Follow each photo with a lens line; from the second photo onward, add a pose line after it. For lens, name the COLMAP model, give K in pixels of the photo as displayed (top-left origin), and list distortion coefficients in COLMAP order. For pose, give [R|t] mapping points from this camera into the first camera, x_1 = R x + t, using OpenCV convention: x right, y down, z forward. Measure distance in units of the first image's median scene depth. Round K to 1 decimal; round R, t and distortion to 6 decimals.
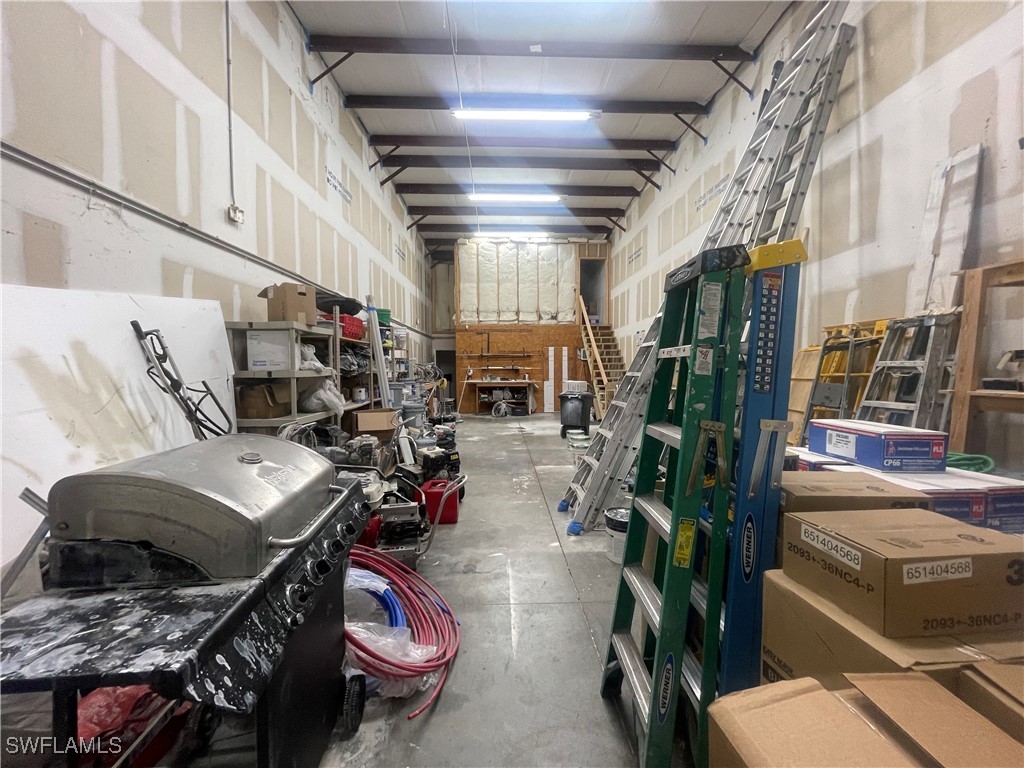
lens RADIAL K [[416.3, 0, 515.3], [0, 416.3, 387.0], [0, 0, 1]] dist [-0.003918, 0.001056]
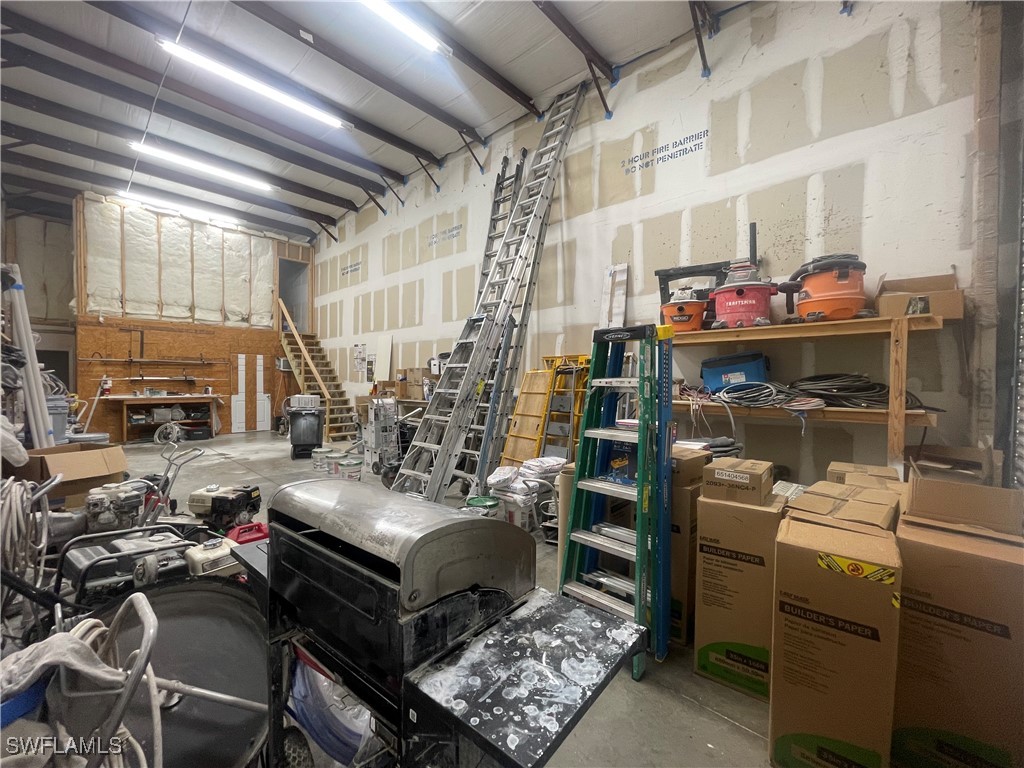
lens RADIAL K [[416.3, 0, 514.4], [0, 416.3, 388.0], [0, 0, 1]] dist [-0.003918, 0.001056]
pose [[0.705191, -0.005034, 0.709000, -0.225069], [0.020271, 0.999709, -0.013064, -0.011388], [-0.708728, 0.023585, 0.705088, 0.034260]]
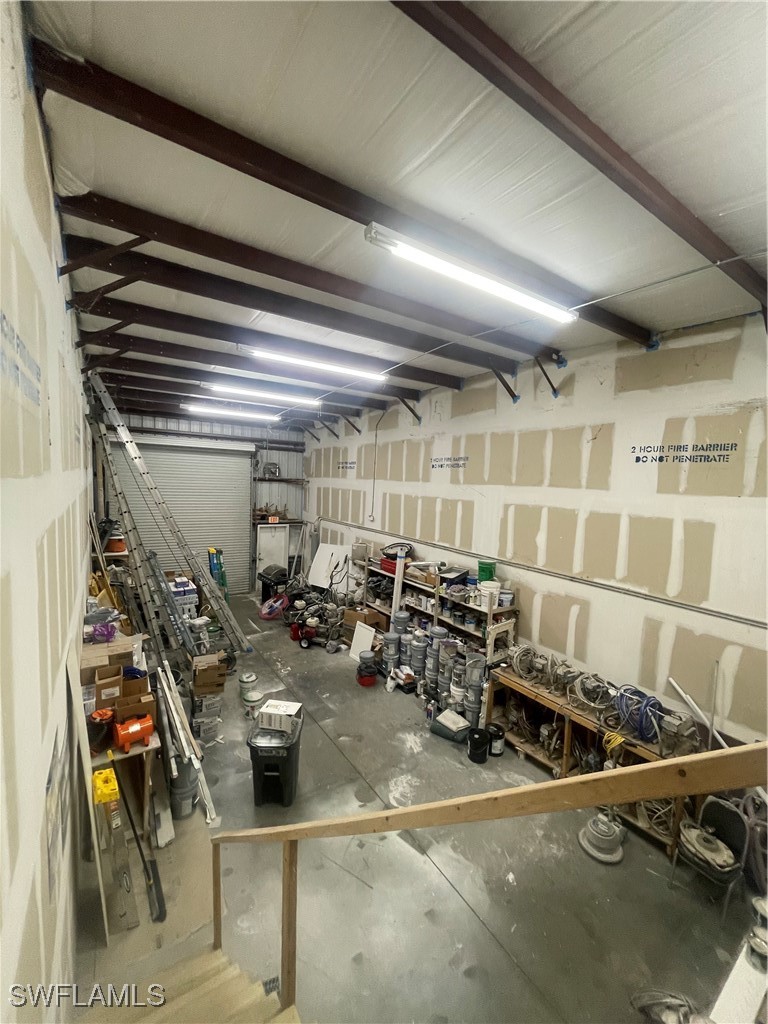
lens RADIAL K [[416.3, 0, 382.8], [0, 416.3, 514.3], [0, 0, 1]] dist [-0.003918, 0.001056]
pose [[-0.853498, 0.015032, -0.520879, 0.388475], [-0.061145, 0.989790, 0.128754, -0.441882], [0.517496, 0.141740, -0.843865, 1.861402]]
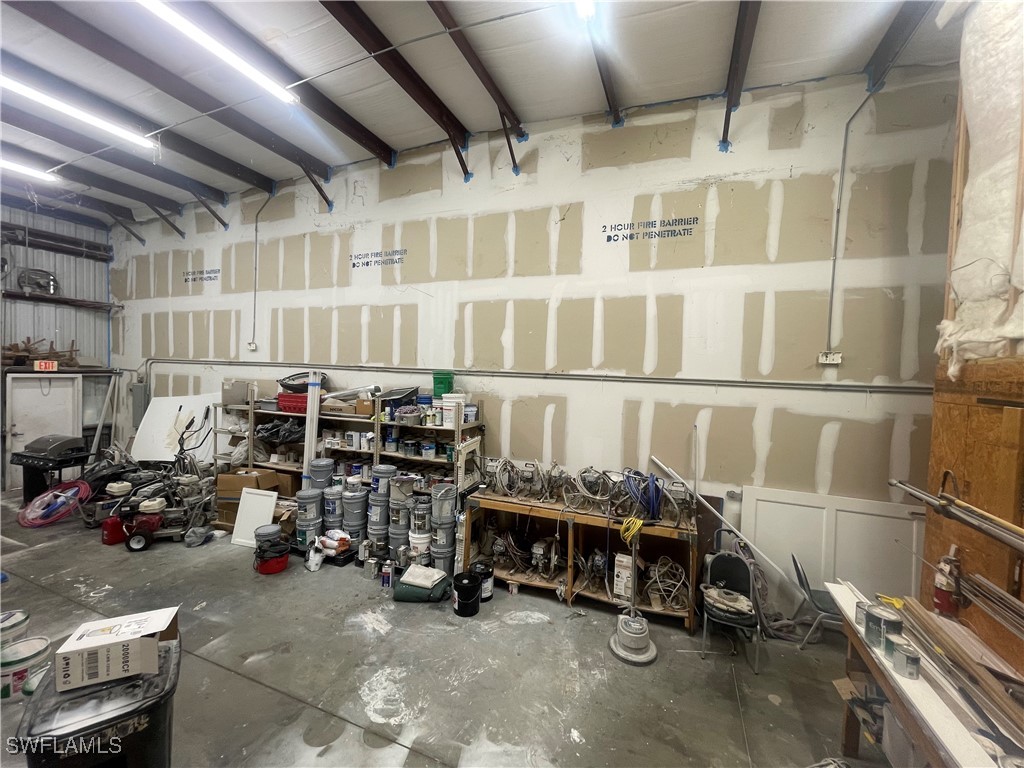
lens RADIAL K [[416.3, 0, 514.6], [0, 416.3, 384.9], [0, 0, 1]] dist [-0.003918, 0.001056]
pose [[-0.405078, 0.026482, -0.913899, 0.338856], [-0.072782, 0.995474, 0.061106, -0.244880], [0.911381, 0.091268, -0.401317, 1.610047]]
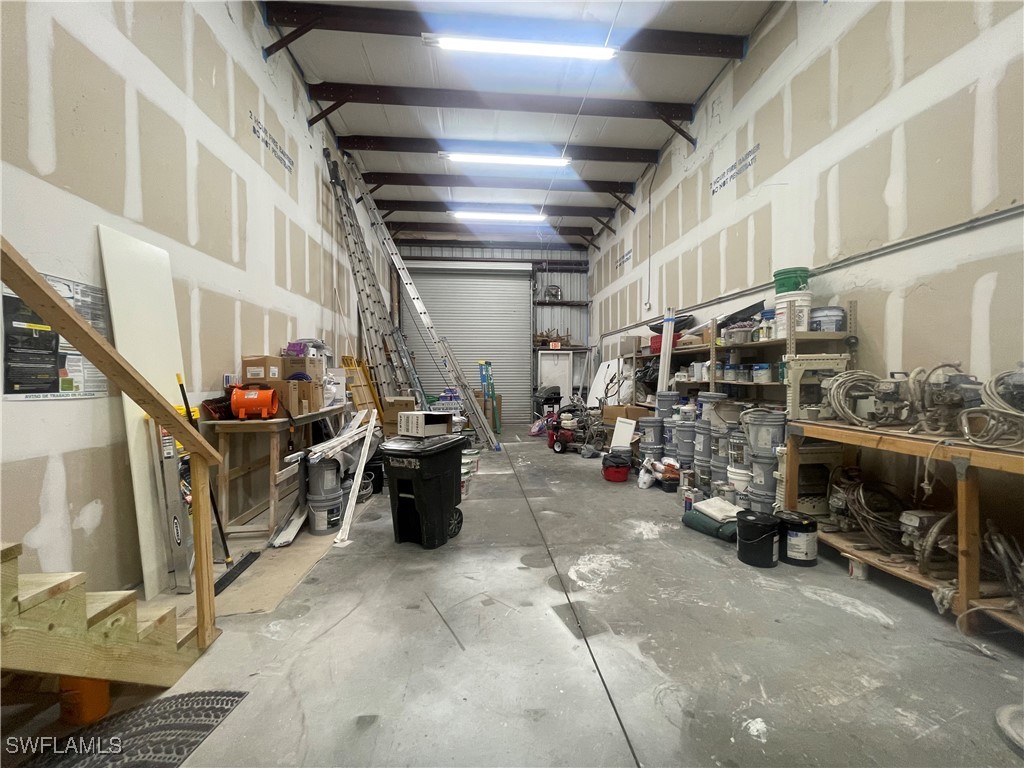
lens RADIAL K [[416.3, 0, 514.5], [0, 416.3, 385.0], [0, 0, 1]] dist [-0.003918, 0.001056]
pose [[-0.998327, 0.012675, -0.056413, 0.087784], [0.008721, 0.997524, 0.069786, -0.086917], [0.057158, 0.069177, -0.995966, 1.755763]]
